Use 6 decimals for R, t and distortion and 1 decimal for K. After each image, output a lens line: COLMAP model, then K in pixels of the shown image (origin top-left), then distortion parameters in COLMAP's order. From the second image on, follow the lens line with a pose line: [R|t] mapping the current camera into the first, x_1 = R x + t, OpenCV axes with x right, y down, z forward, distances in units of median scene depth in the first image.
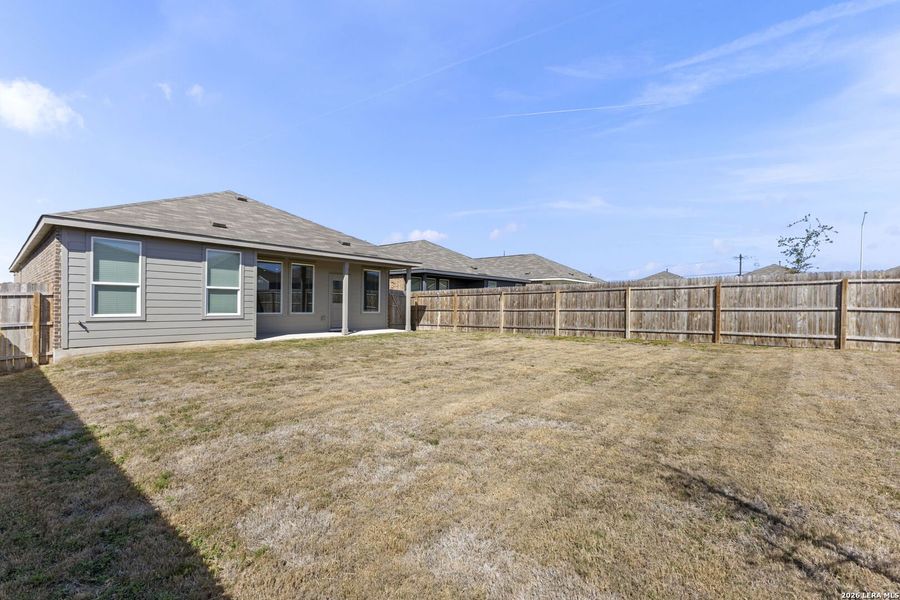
lens RADIAL K [[393.6, 0, 457.5], [0, 393.6, 299.7], [0, 0, 1]] dist [0.000927, 0.000056]
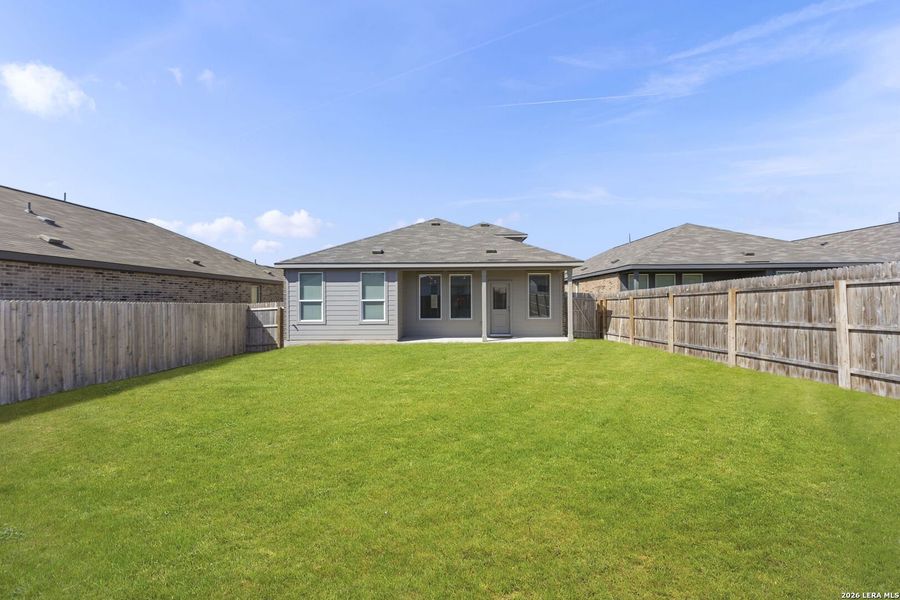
lens RADIAL K [[393.6, 0, 457.5], [0, 393.6, 299.7], [0, 0, 1]] dist [0.000927, 0.000056]
pose [[0.623935, -0.017867, -0.781272, 0.572406], [0.023073, 0.999724, -0.004437, -0.018768], [0.781135, -0.015258, 0.624175, 0.379004]]
